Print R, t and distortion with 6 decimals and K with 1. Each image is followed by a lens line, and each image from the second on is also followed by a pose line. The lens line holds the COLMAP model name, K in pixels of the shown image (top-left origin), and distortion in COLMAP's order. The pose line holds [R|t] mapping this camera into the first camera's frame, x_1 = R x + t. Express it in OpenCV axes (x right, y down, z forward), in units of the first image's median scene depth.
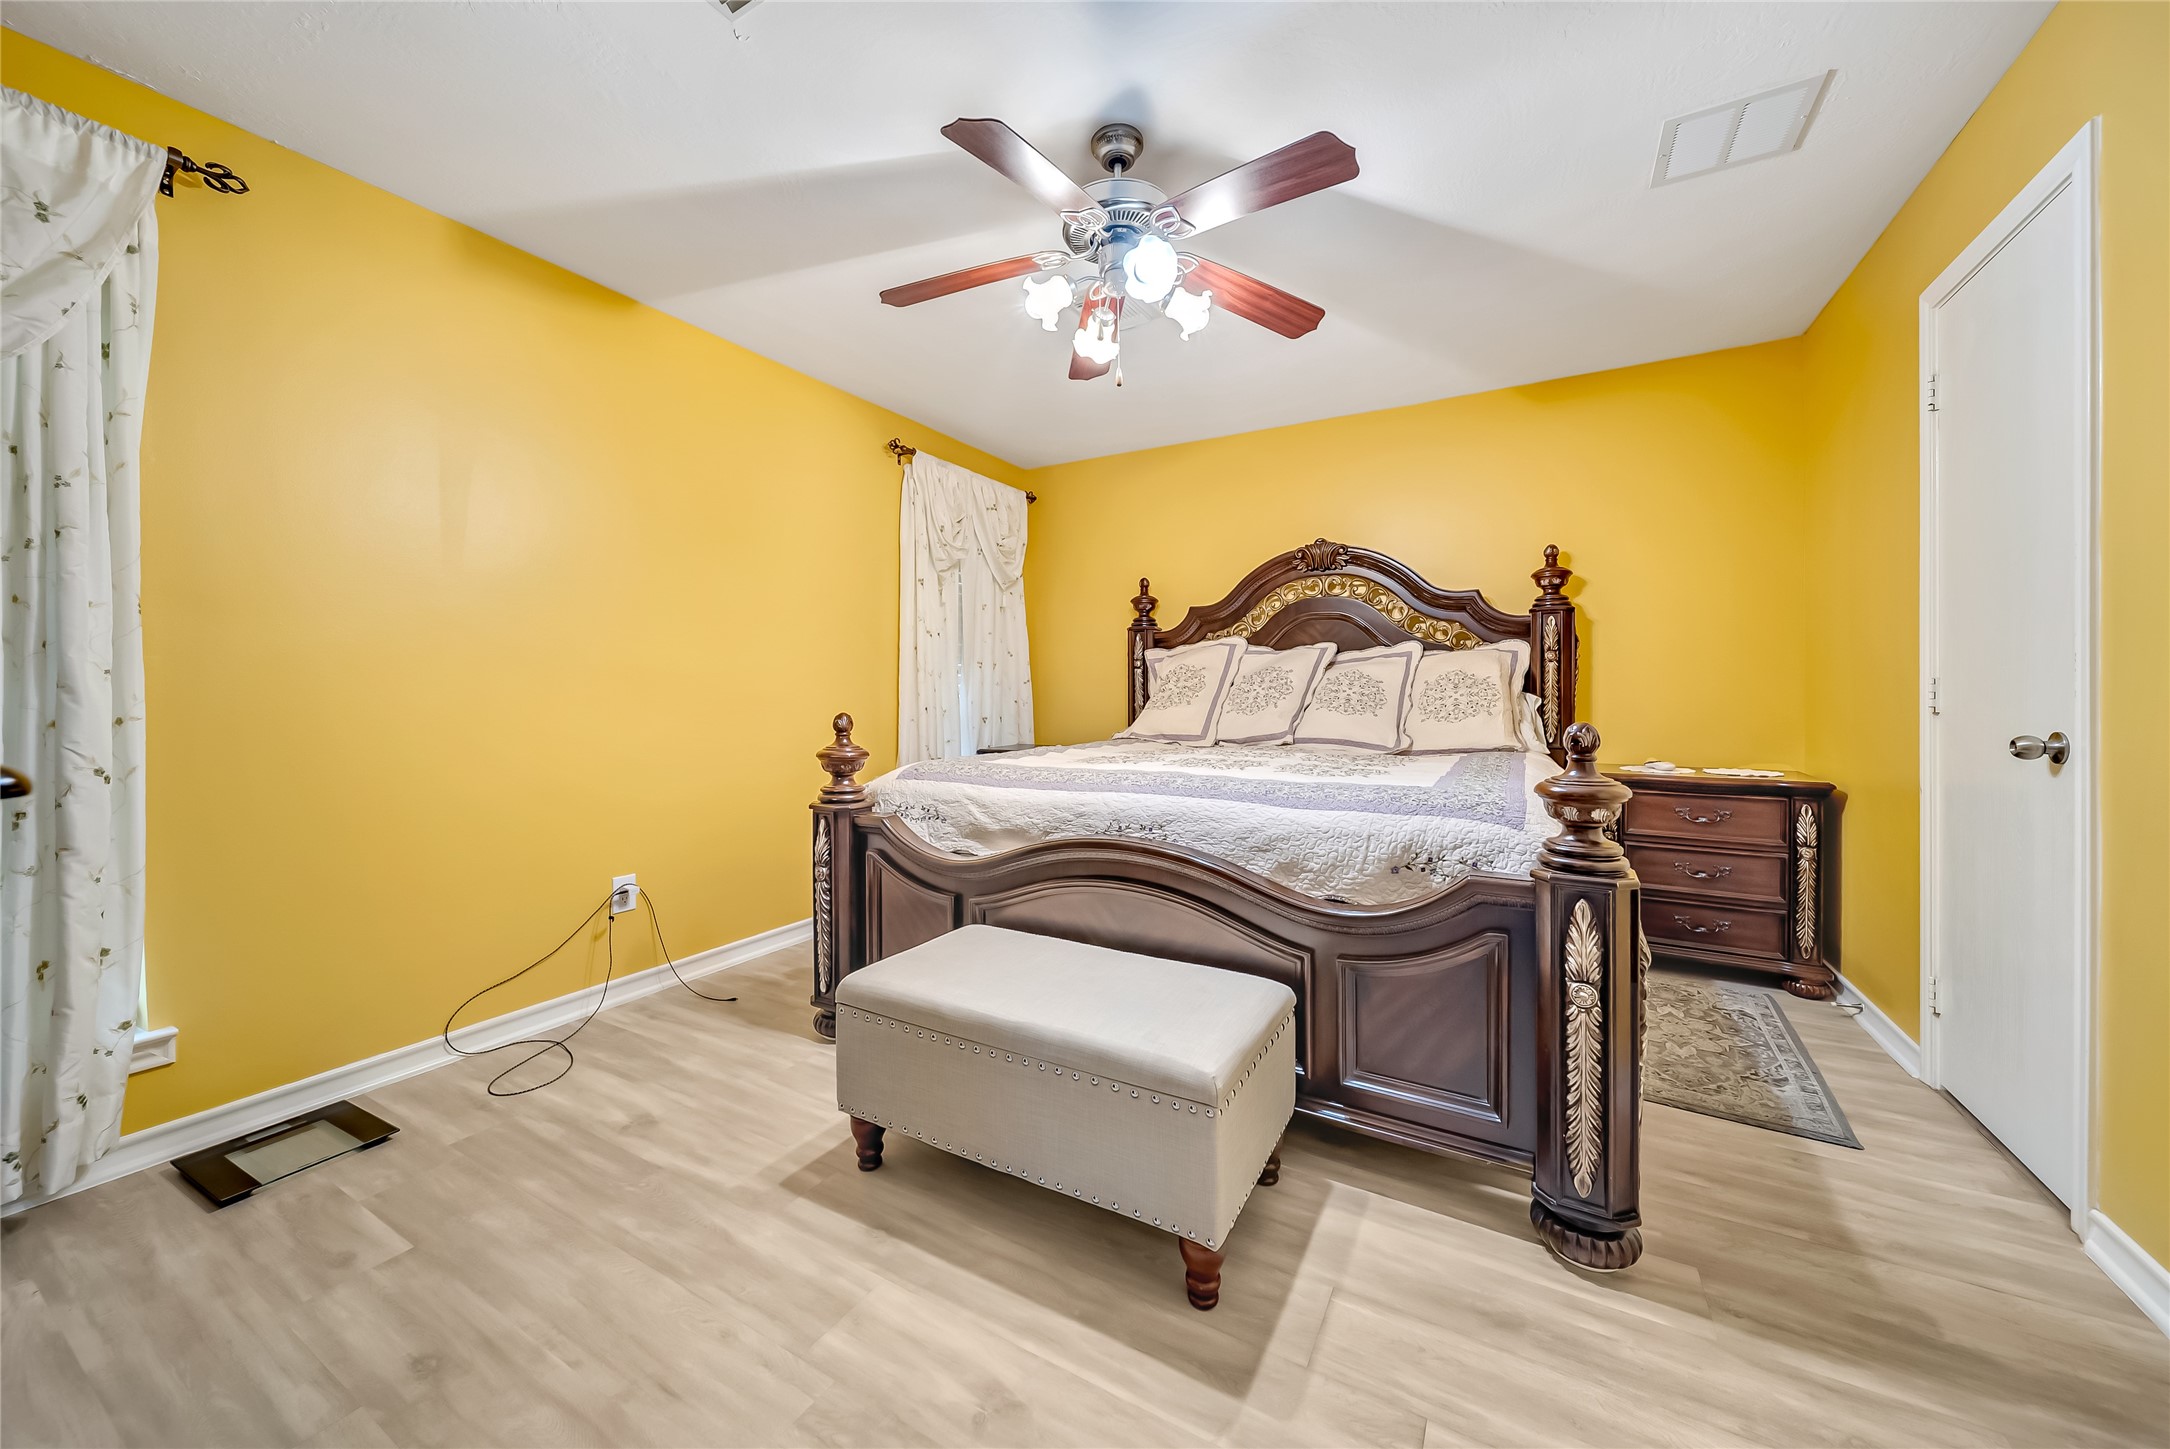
lens RADIAL K [[786.0, 0, 1067.4], [0, 786.0, 702.5], [0, 0, 1]] dist [0.007478, -0.000092]
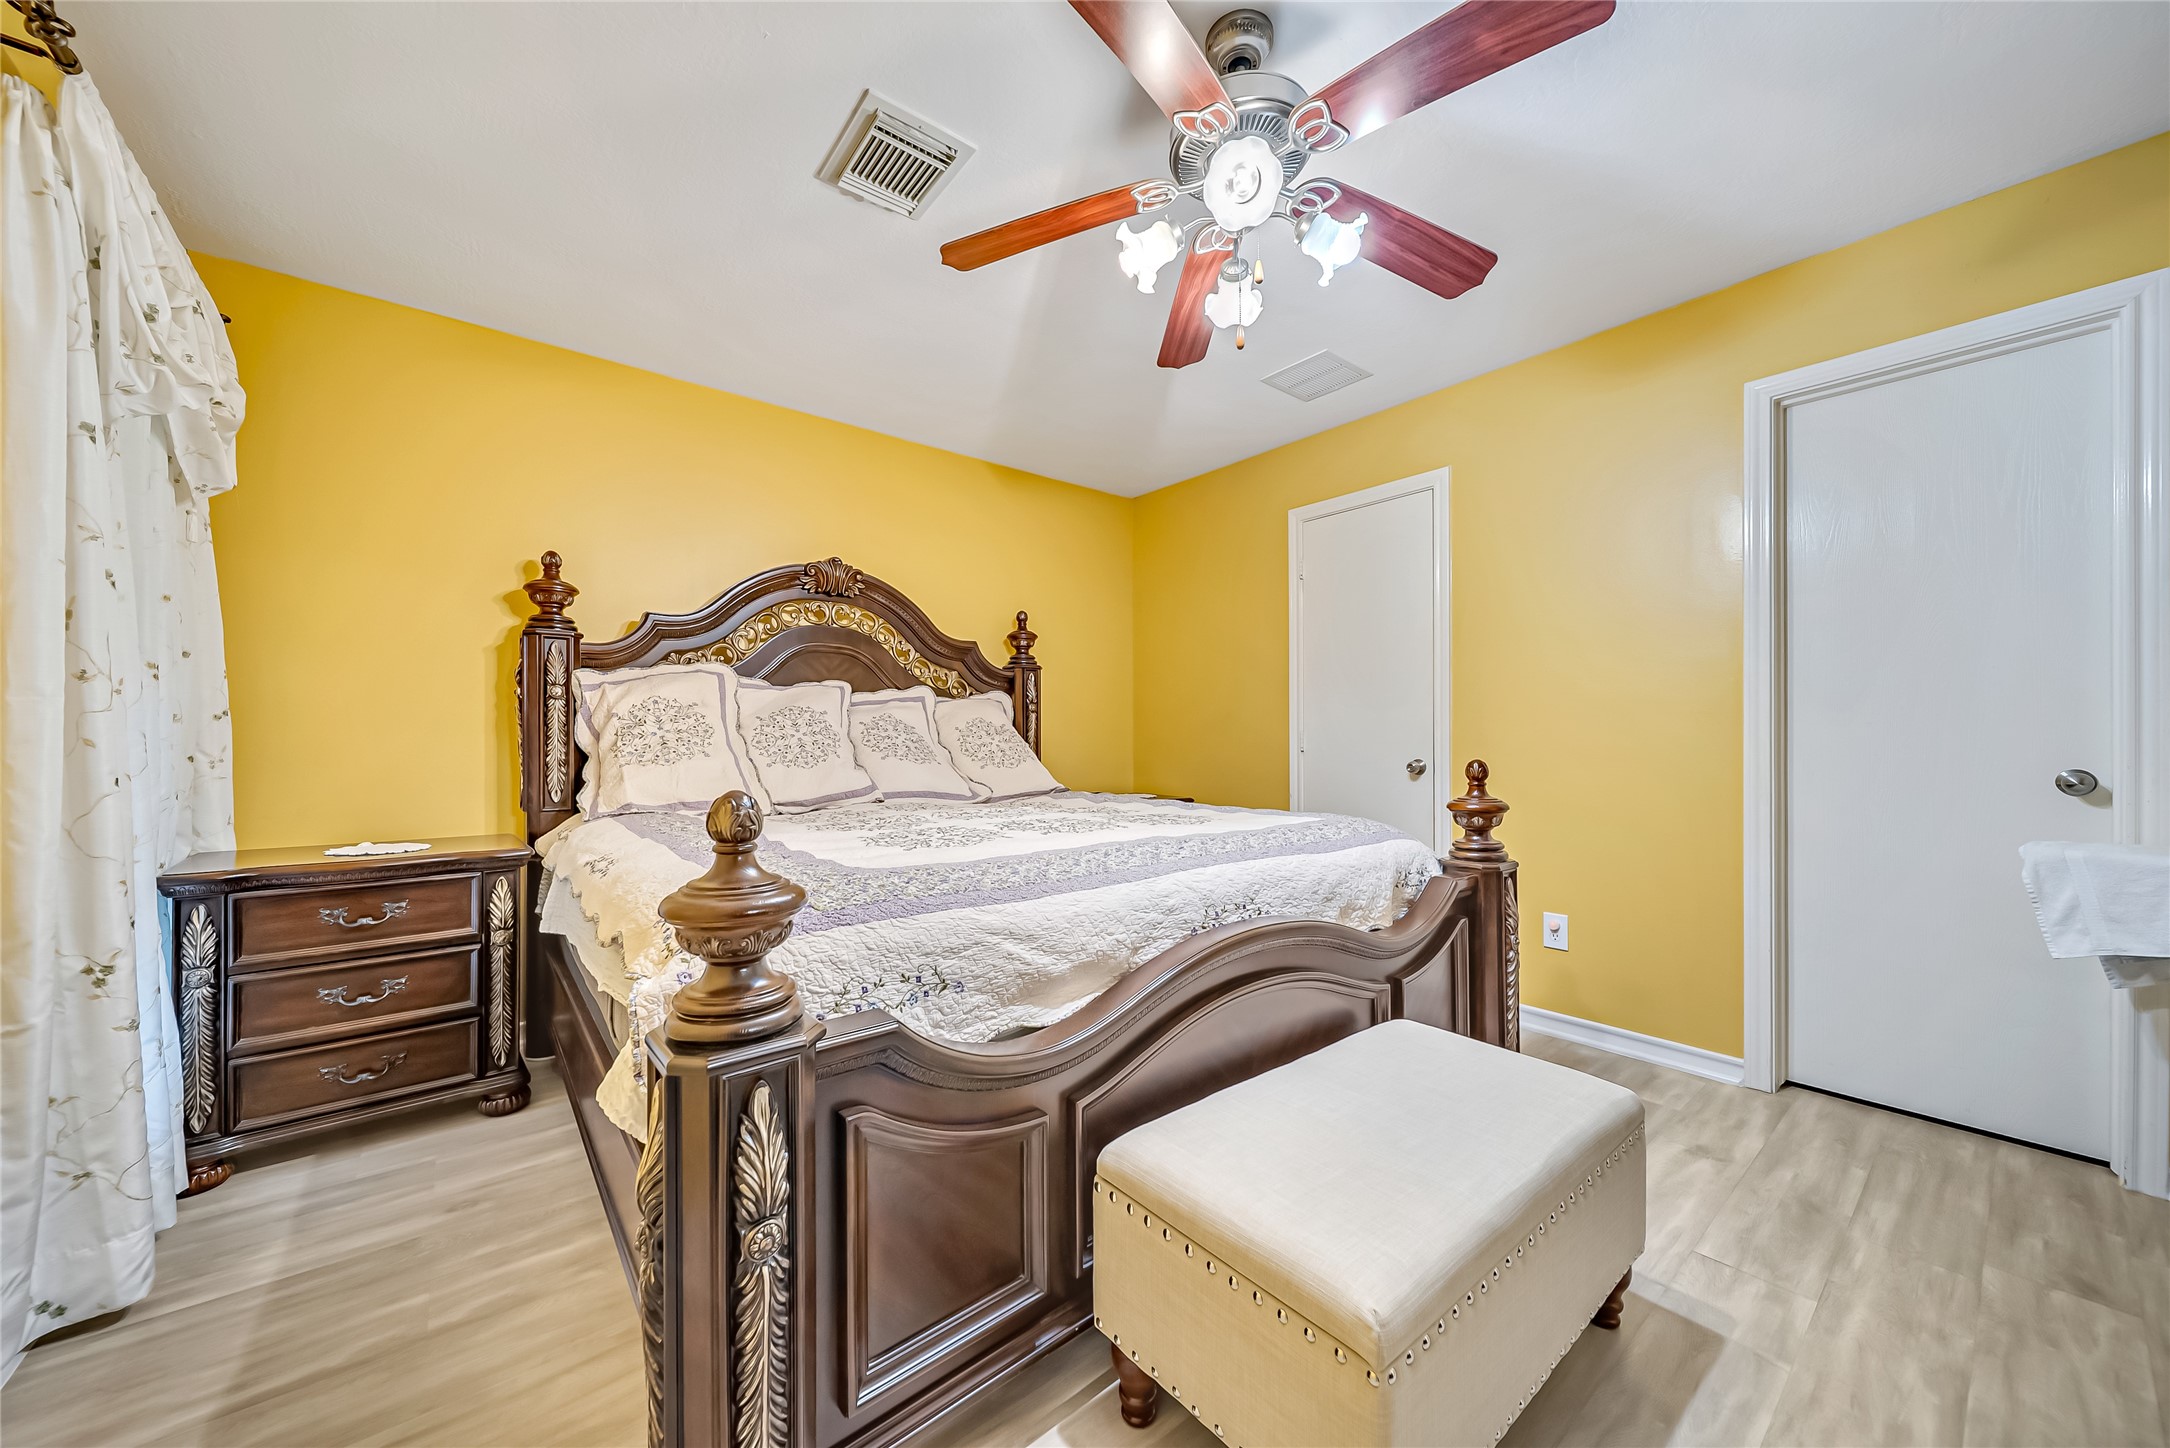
lens RADIAL K [[795.5, 0, 1085.0], [0, 795.5, 724.0], [0, 0, 1]] dist [-0.002751, -0.000457]
pose [[0.338585, 0.018814, 0.940748, -0.415617], [0.012307, 0.999626, -0.024420, -0.005619], [-0.940855, 0.019846, 0.338227, 0.497148]]
